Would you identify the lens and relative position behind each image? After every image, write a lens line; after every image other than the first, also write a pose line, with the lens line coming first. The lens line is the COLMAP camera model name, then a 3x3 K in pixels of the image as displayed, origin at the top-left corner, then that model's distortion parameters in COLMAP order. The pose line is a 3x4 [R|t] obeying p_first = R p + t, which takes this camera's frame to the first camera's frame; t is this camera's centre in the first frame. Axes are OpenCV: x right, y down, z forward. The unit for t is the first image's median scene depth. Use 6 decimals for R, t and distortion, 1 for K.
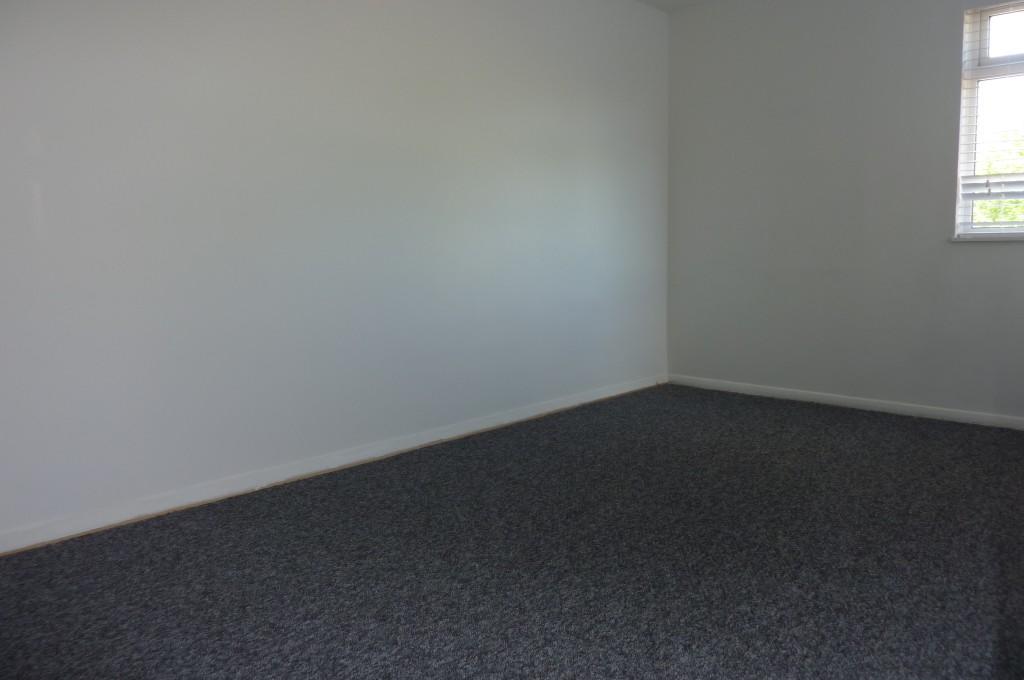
lens RADIAL K [[748.5, 0, 512.1], [0, 748.5, 343.4], [0, 0, 1]] dist [-0.021478, -0.017762]
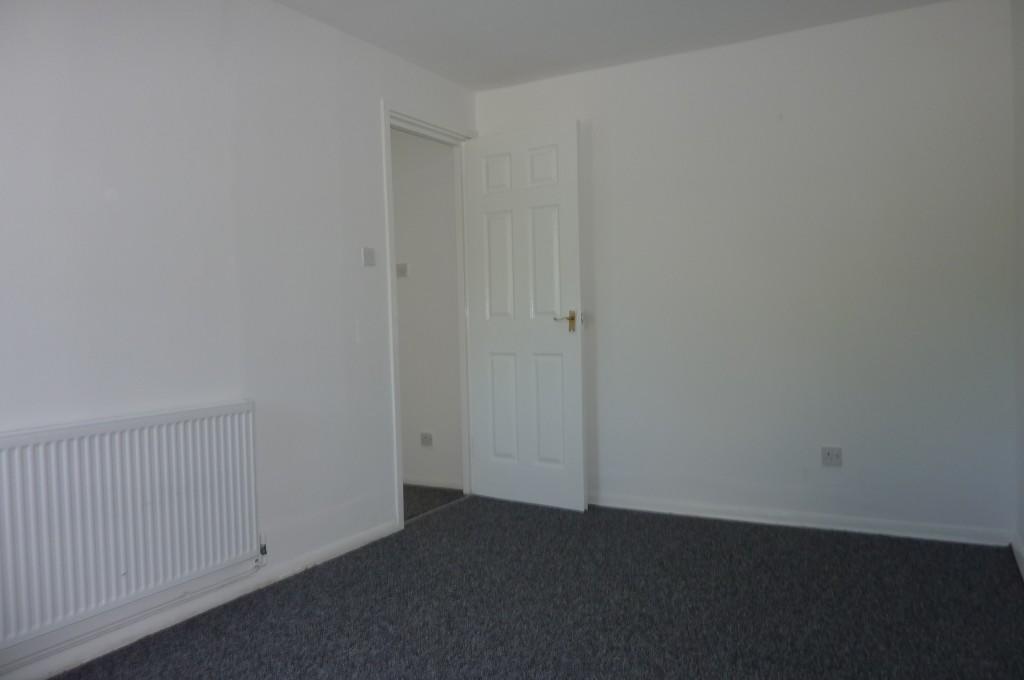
lens RADIAL K [[748.5, 0, 511.3], [0, 748.5, 339.1], [0, 0, 1]] dist [-0.021478, -0.017762]
pose [[-0.964756, 0.053895, -0.257566, 0.227186], [0.007913, 0.984301, 0.176323, -0.218642], [0.263026, 0.168071, -0.950037, 1.268394]]
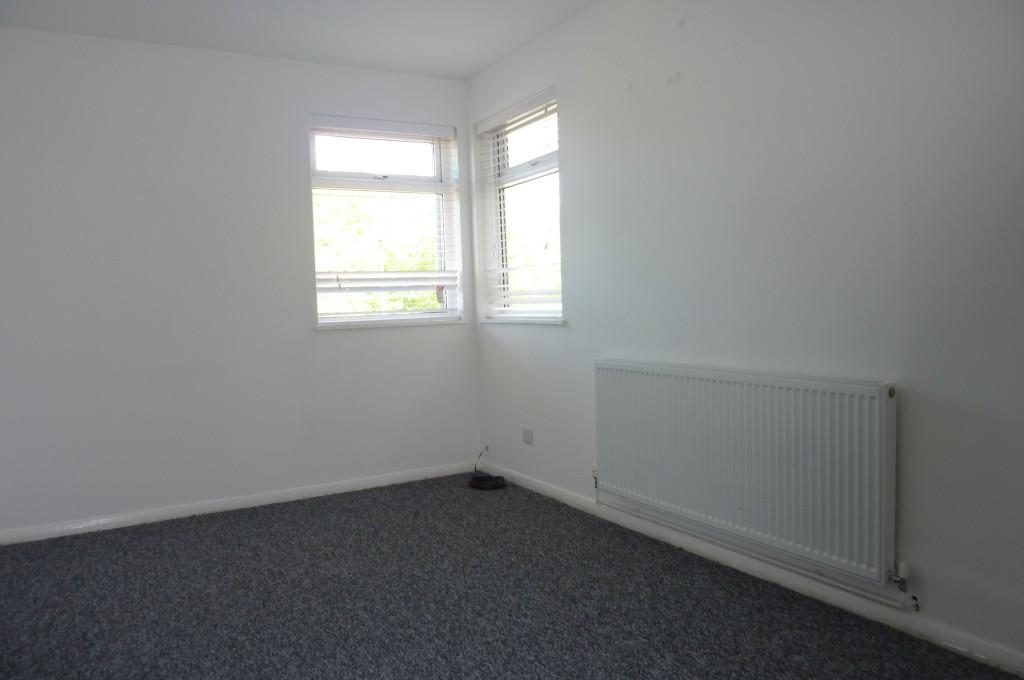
lens RADIAL K [[748.5, 0, 510.0], [0, 748.5, 335.1], [0, 0, 1]] dist [-0.021478, -0.017762]
pose [[0.277755, -0.027094, 0.960270, -0.439193], [0.157378, 0.987380, -0.017663, -0.076423], [-0.947673, 0.156031, 0.278514, 0.490181]]
